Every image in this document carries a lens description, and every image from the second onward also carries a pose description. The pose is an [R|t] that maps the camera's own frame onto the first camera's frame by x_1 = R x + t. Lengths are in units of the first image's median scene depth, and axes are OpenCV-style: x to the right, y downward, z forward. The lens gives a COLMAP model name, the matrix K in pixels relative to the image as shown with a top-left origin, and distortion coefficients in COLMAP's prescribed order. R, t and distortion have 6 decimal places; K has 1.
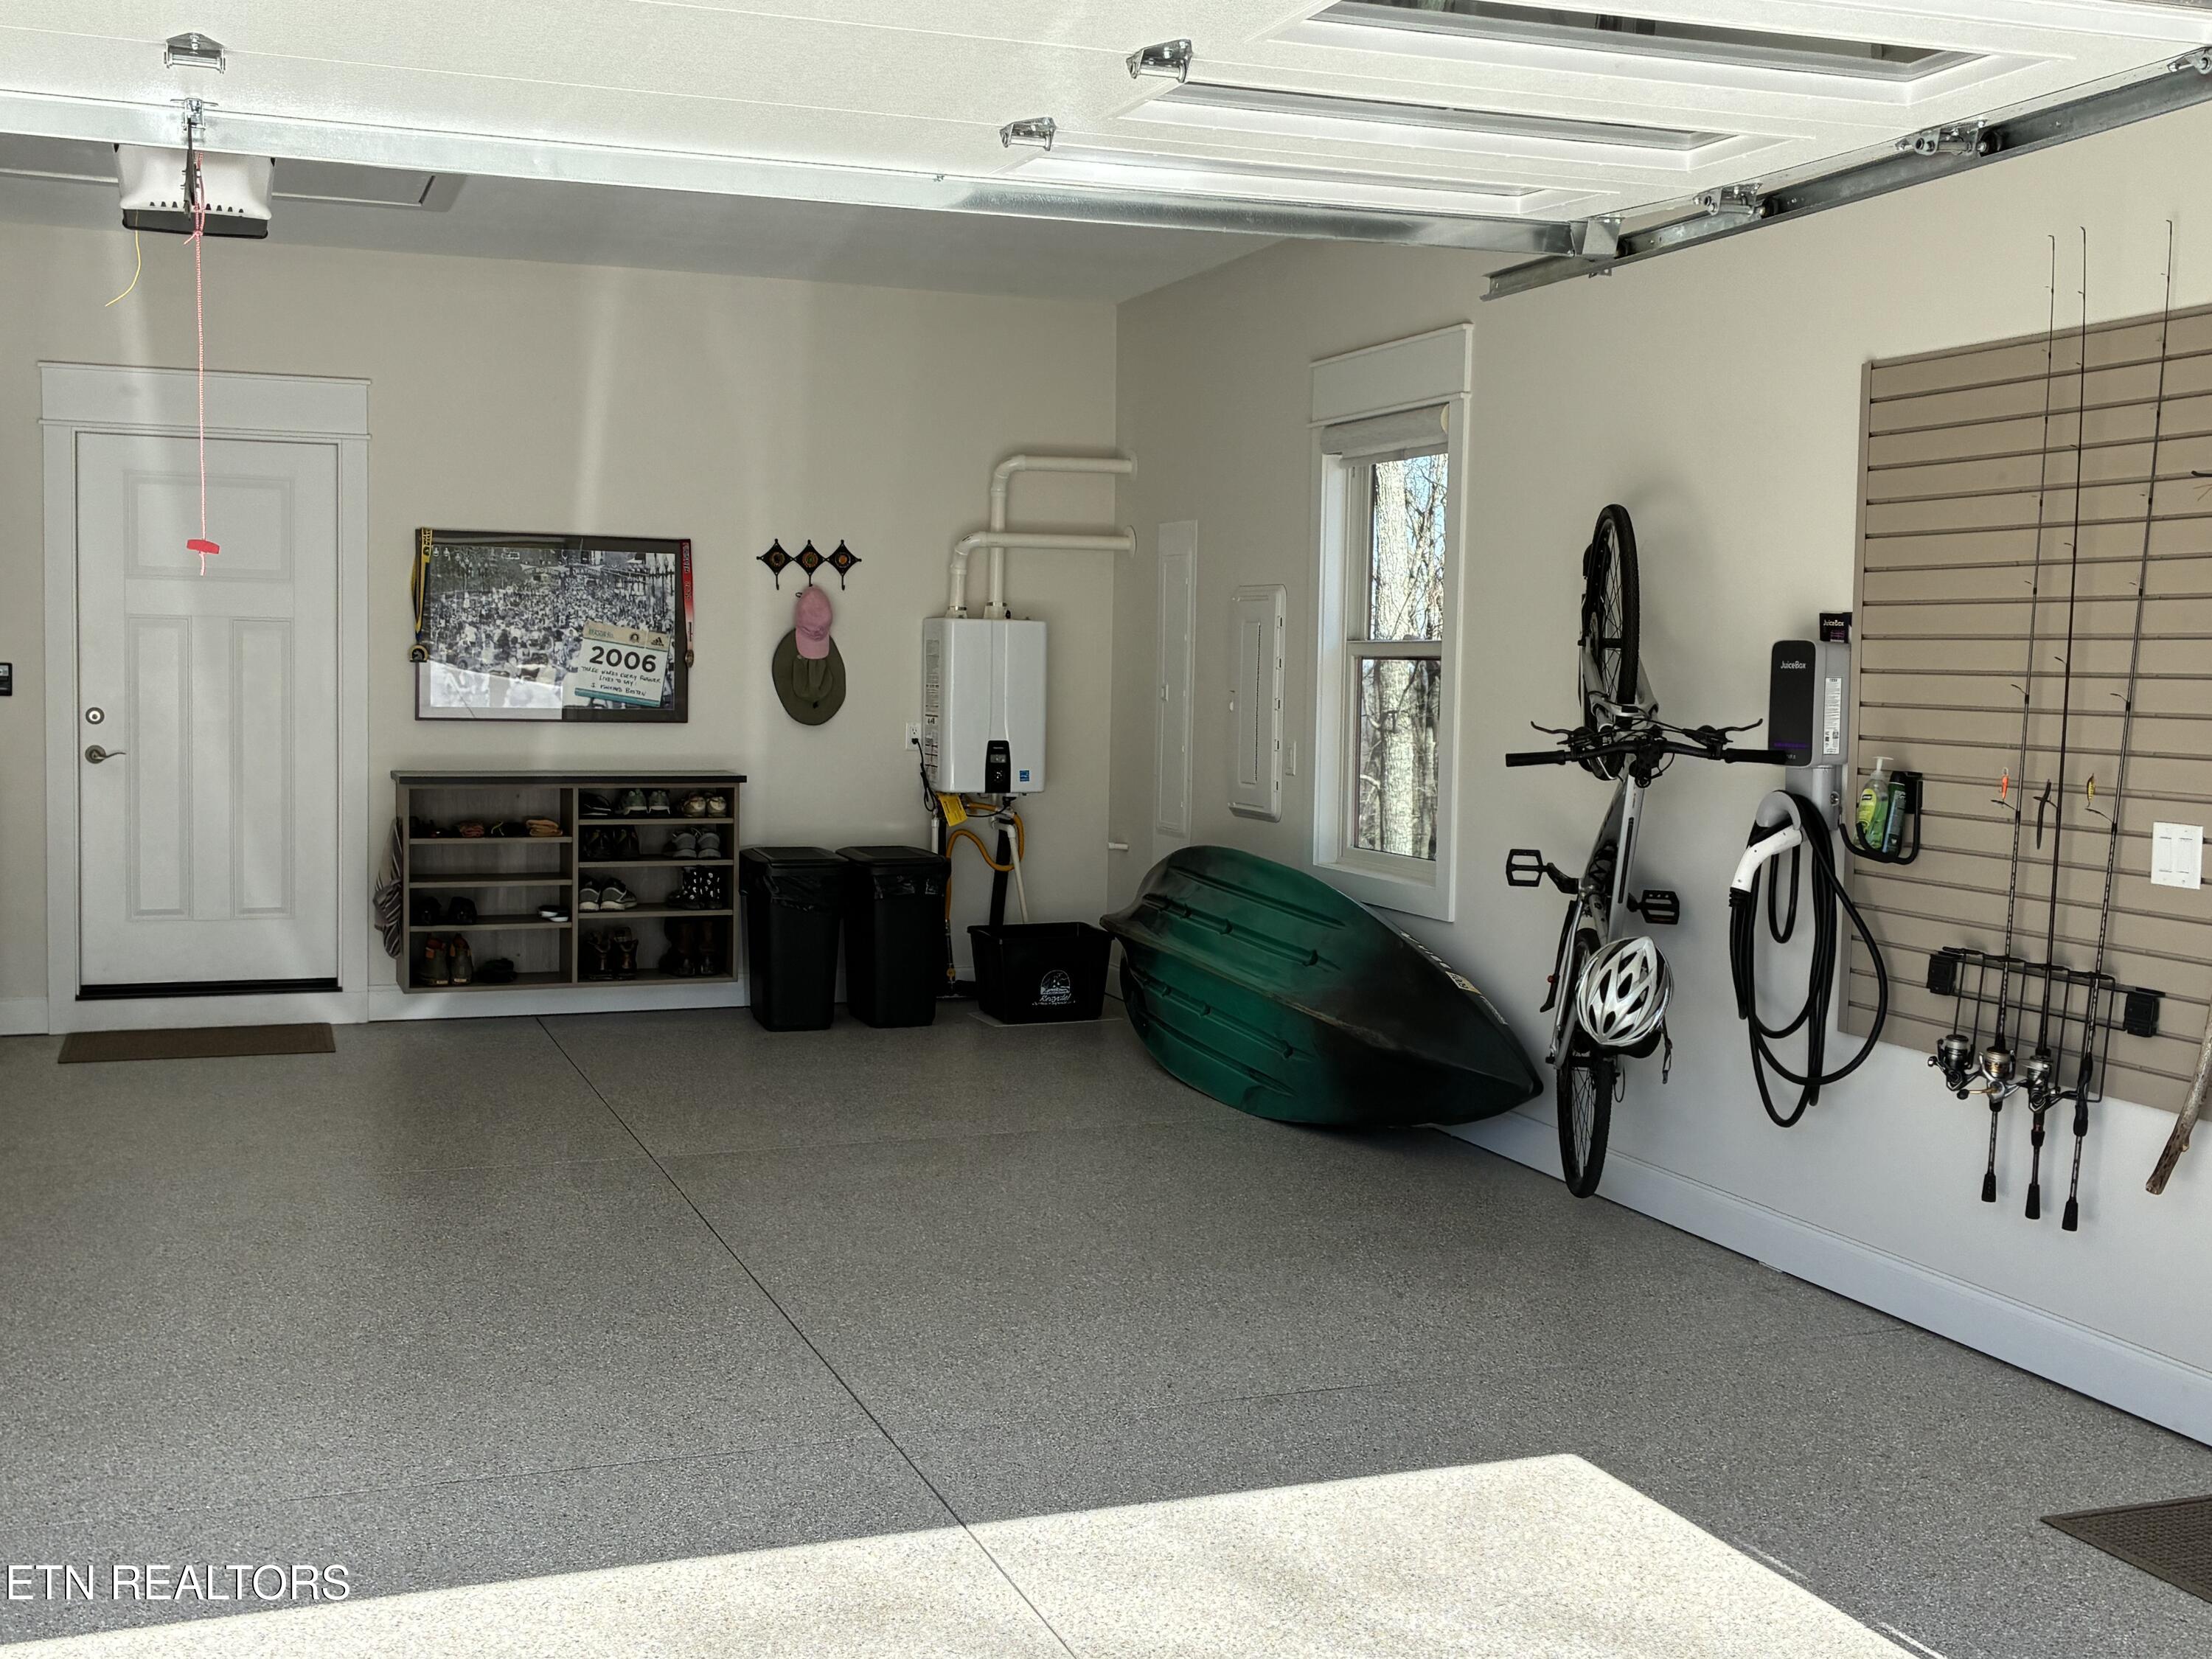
lens RADIAL K [[2397.8, 0, 1106.0], [0, 2397.8, 829.5], [0, 0, 1]] dist [0.145828, -0.392817]
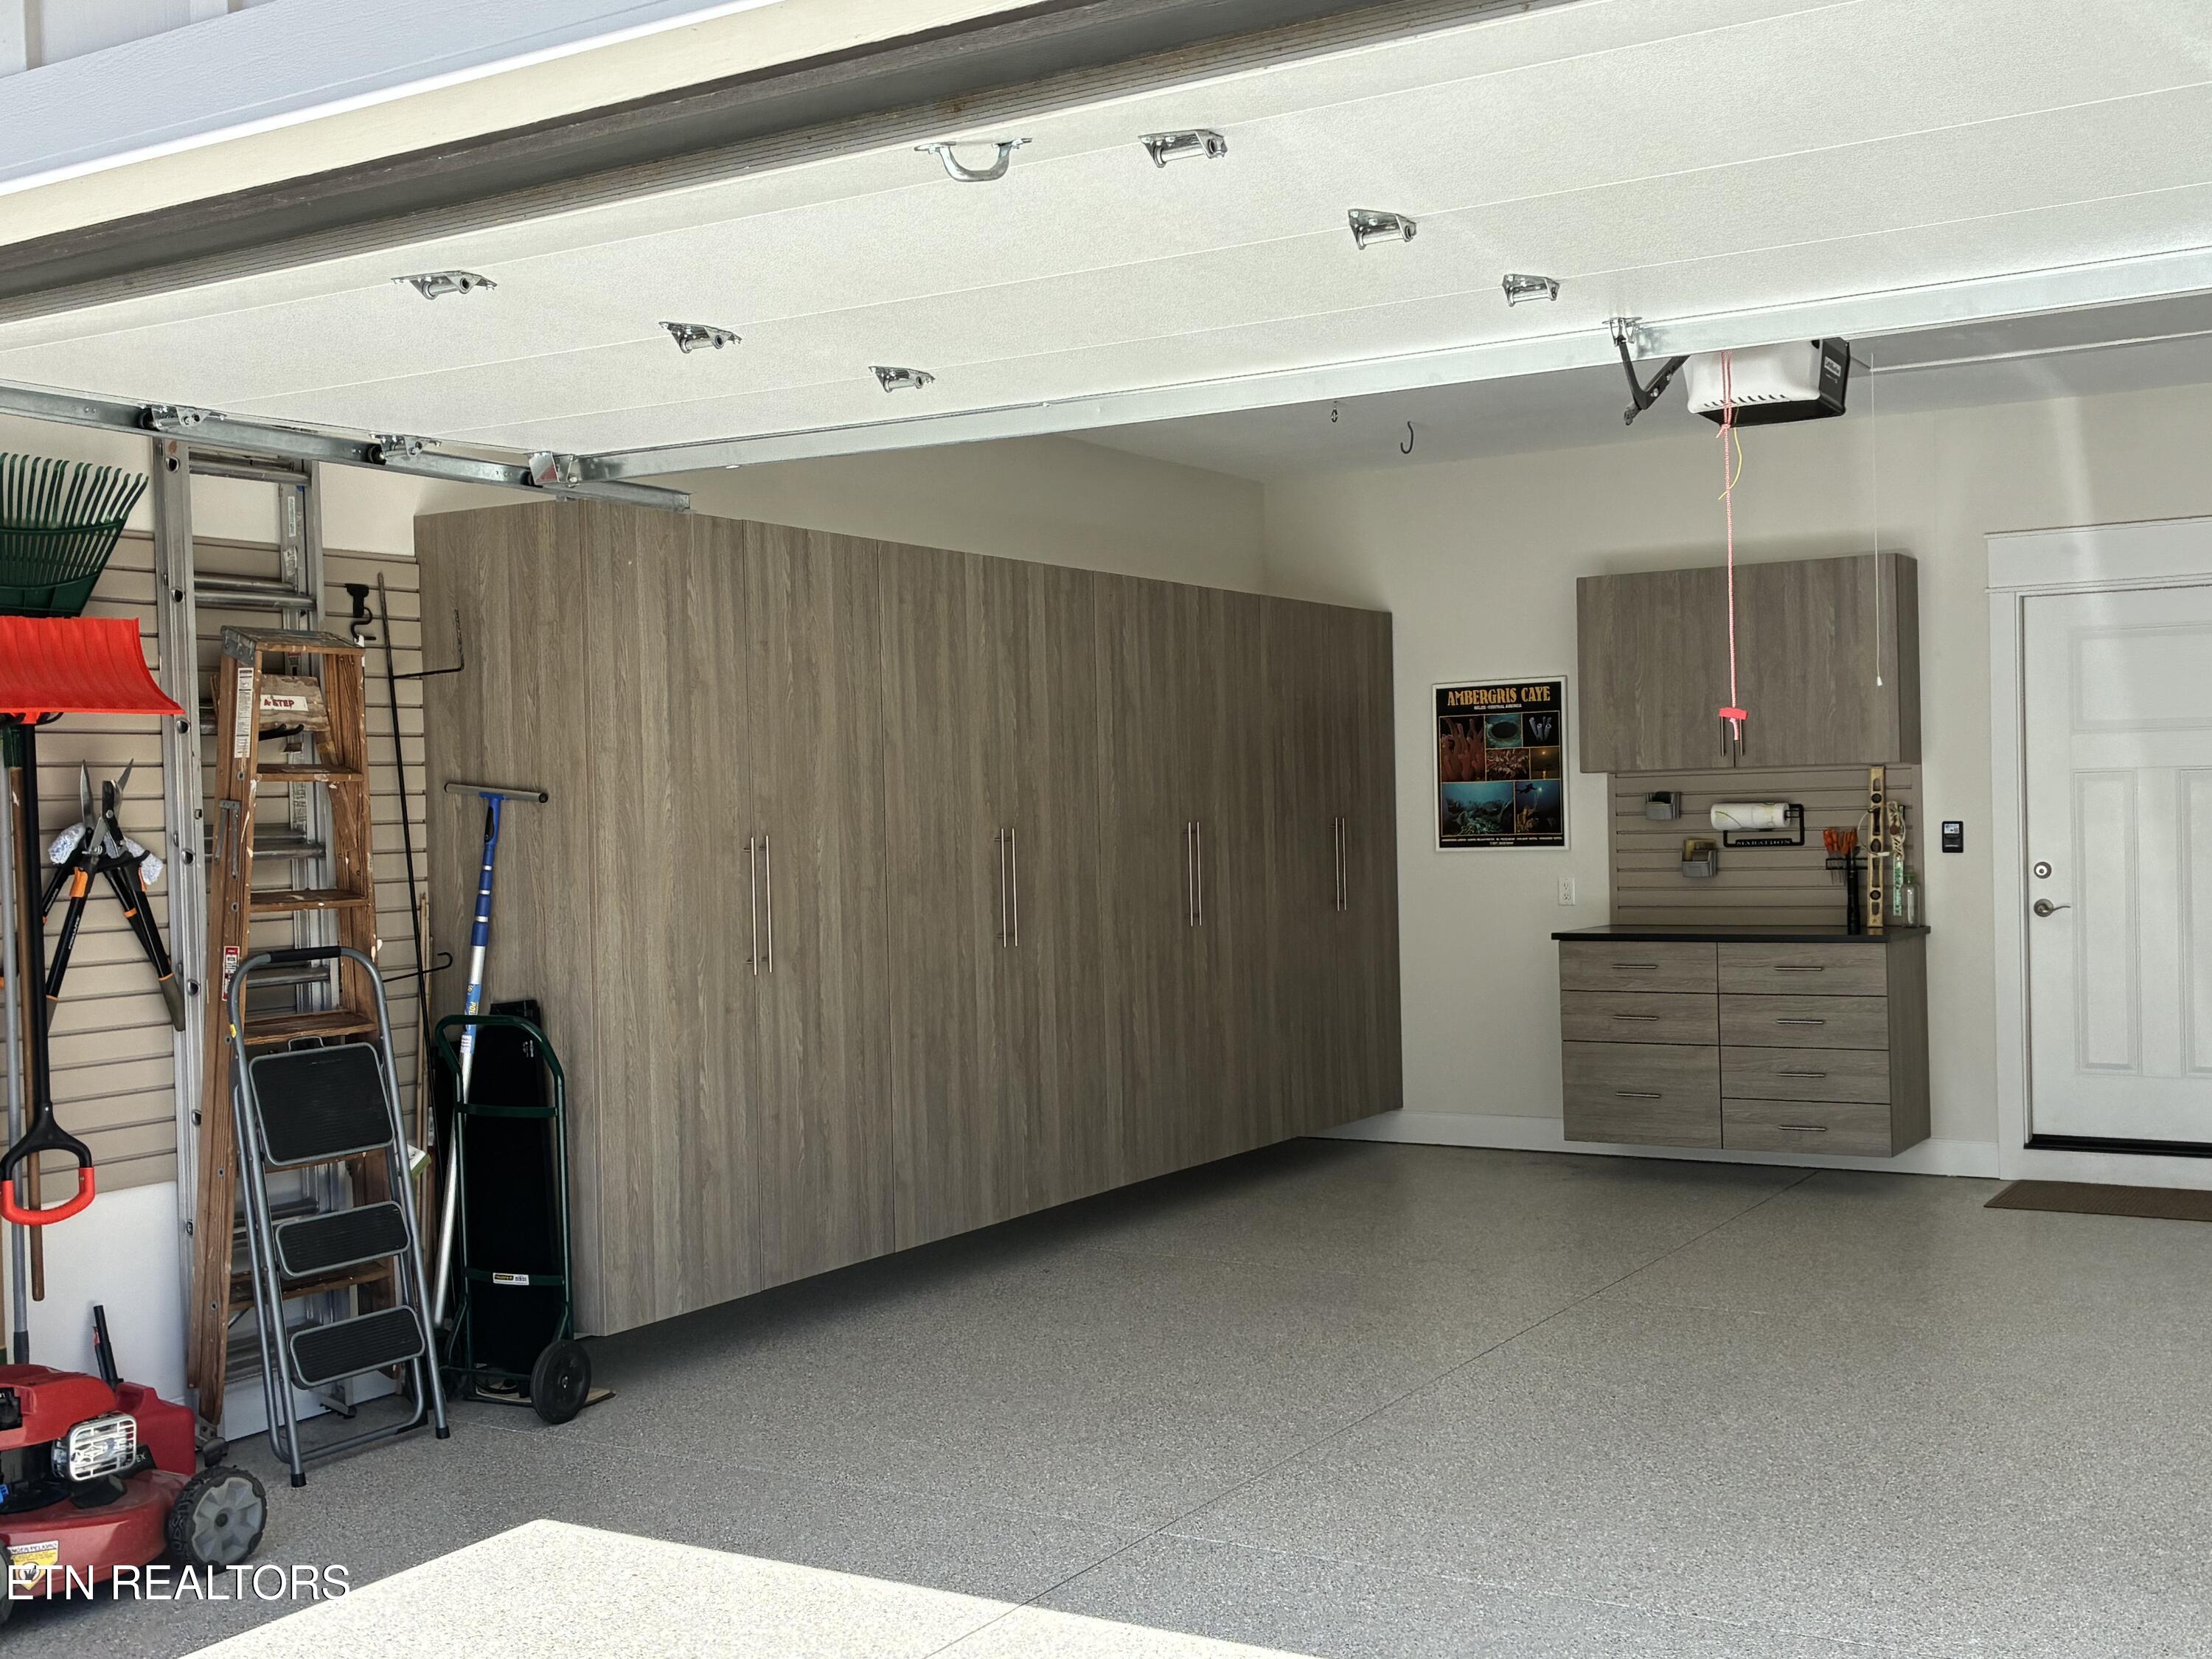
lens RADIAL K [[2397.8, 0, 1106.0], [0, 2397.8, 829.5], [0, 0, 1]] dist [0.145828, -0.392817]
pose [[0.618629, -0.025867, -0.785257, 0.136577], [-0.024426, 0.998342, -0.052129, -0.000904], [0.785303, 0.051429, 0.616972, 0.055159]]
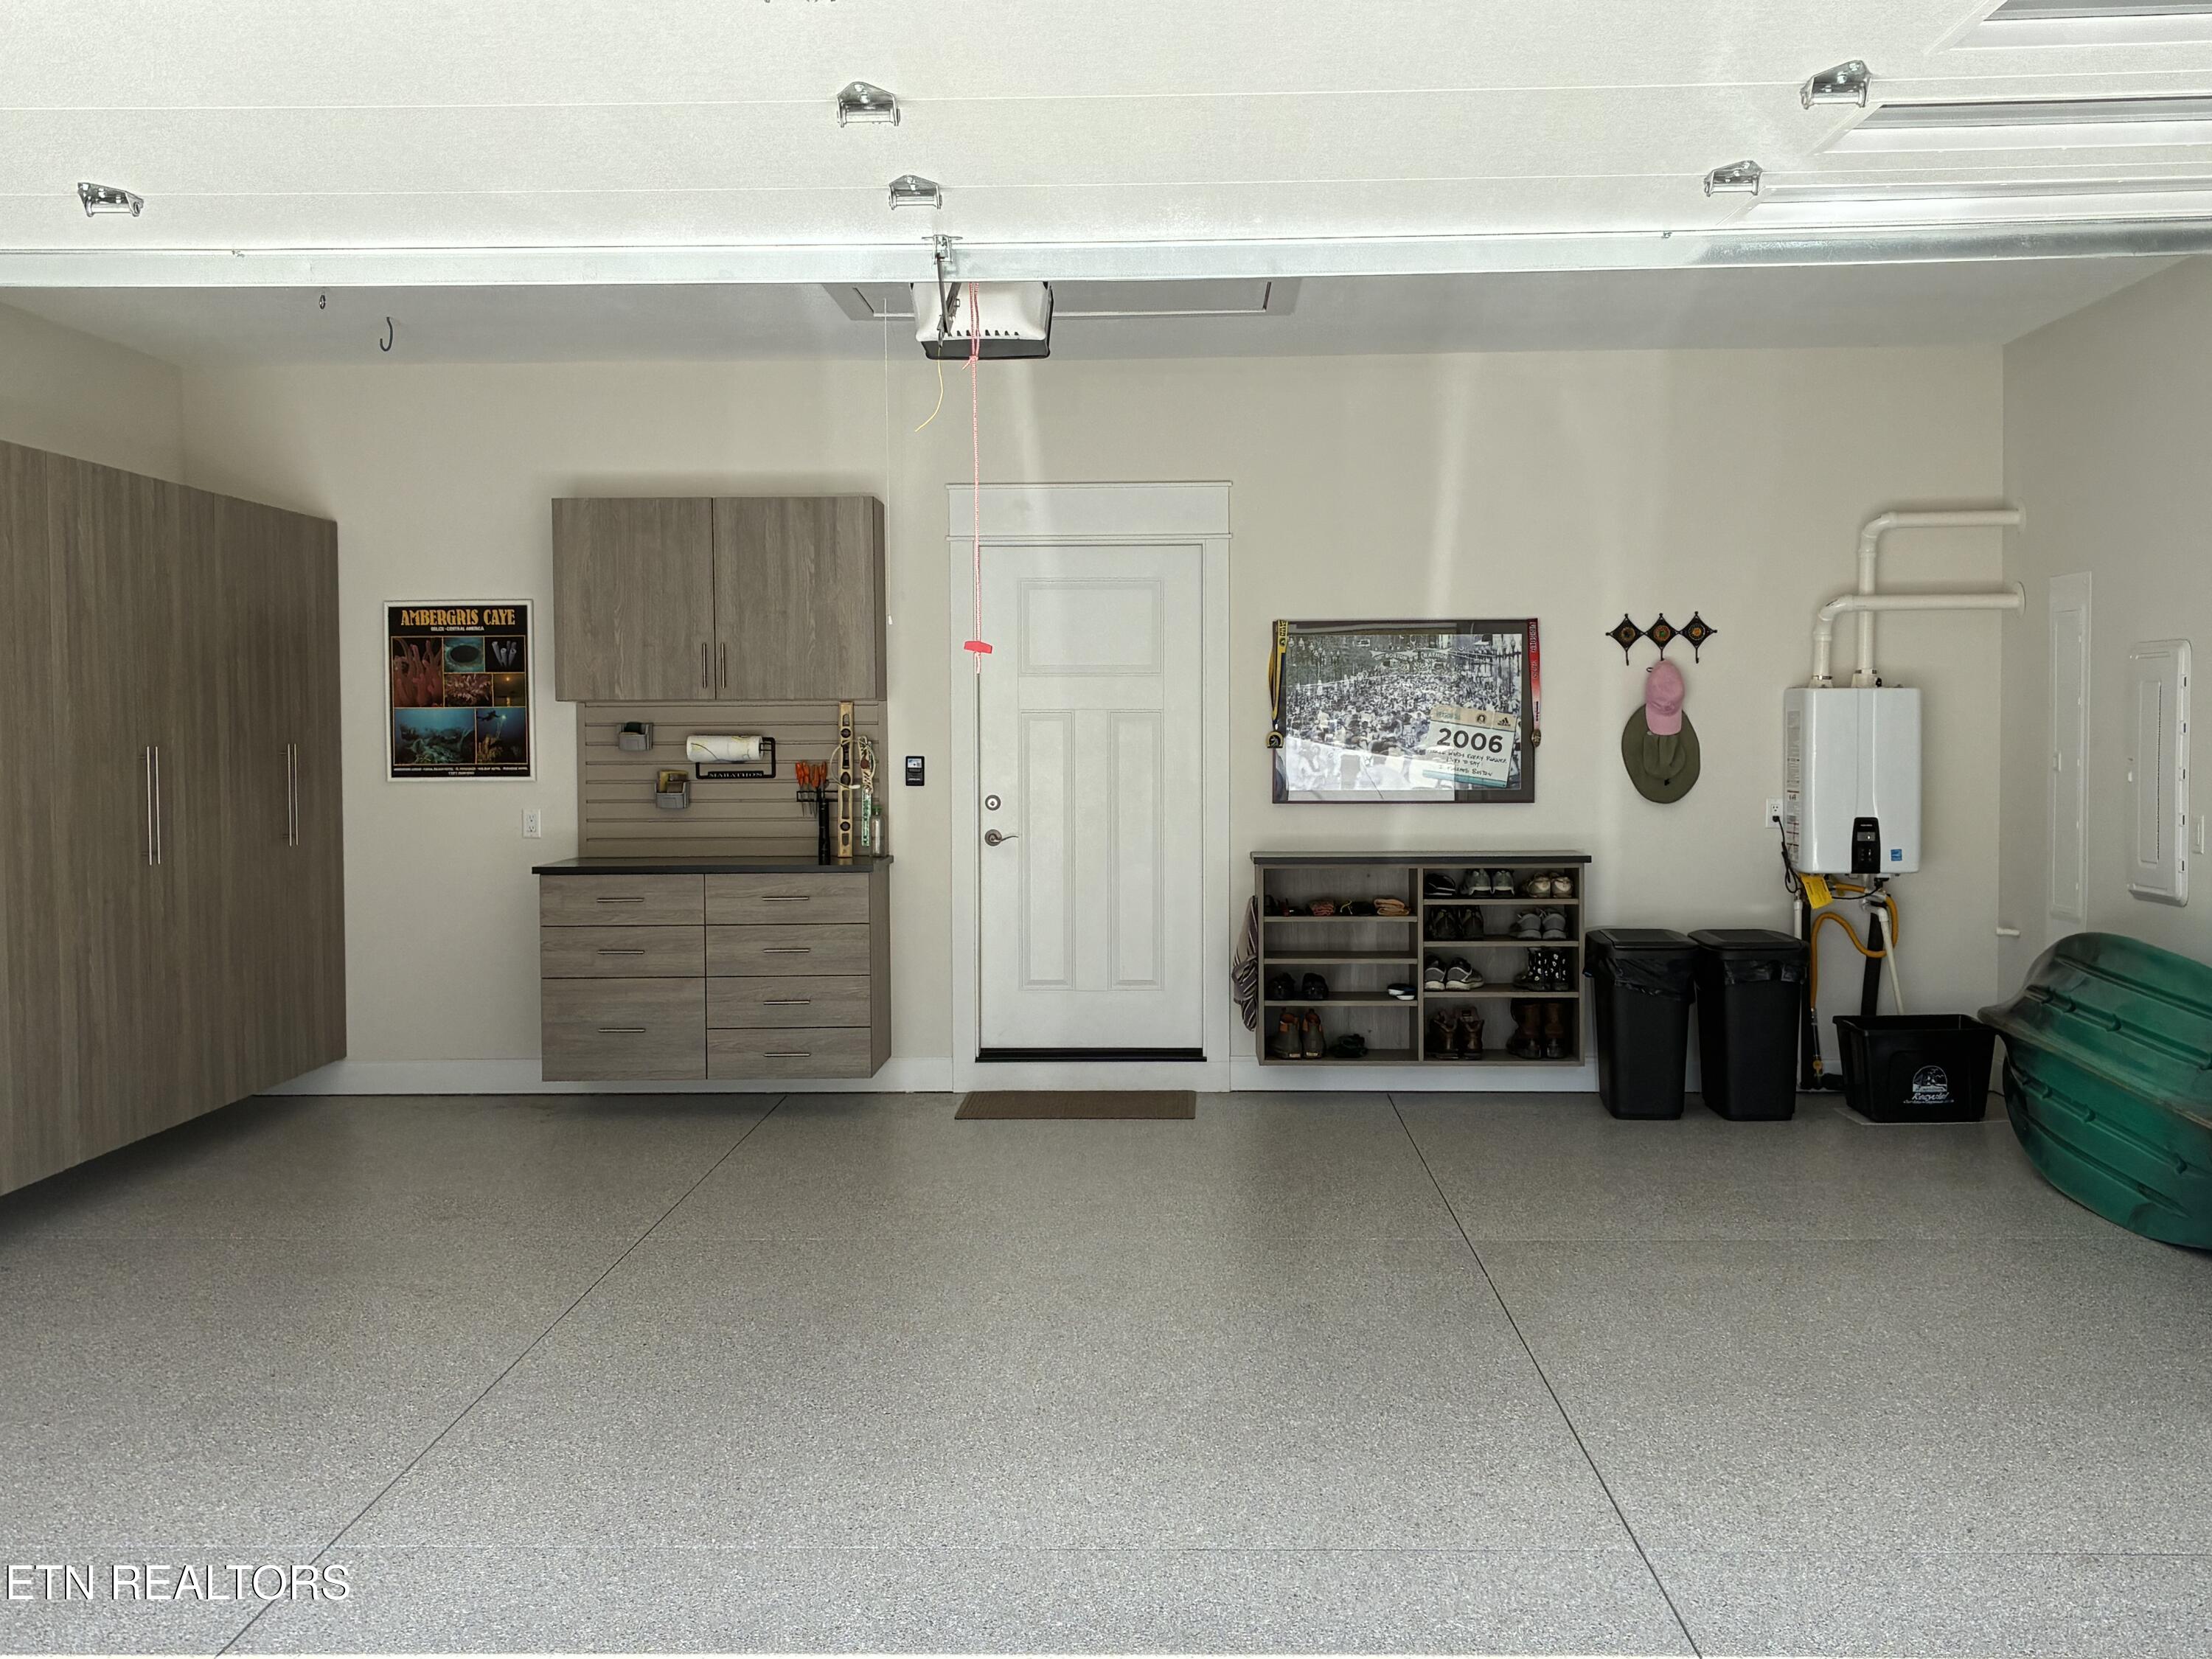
lens RADIAL K [[2397.8, 0, 1106.0], [0, 2397.8, 829.5], [0, 0, 1]] dist [0.145828, -0.392817]
pose [[0.924641, -0.006130, -0.380790, 0.042398], [-0.006369, 0.999482, -0.031555, -0.000731], [0.380786, 0.031602, 0.924123, 0.015522]]
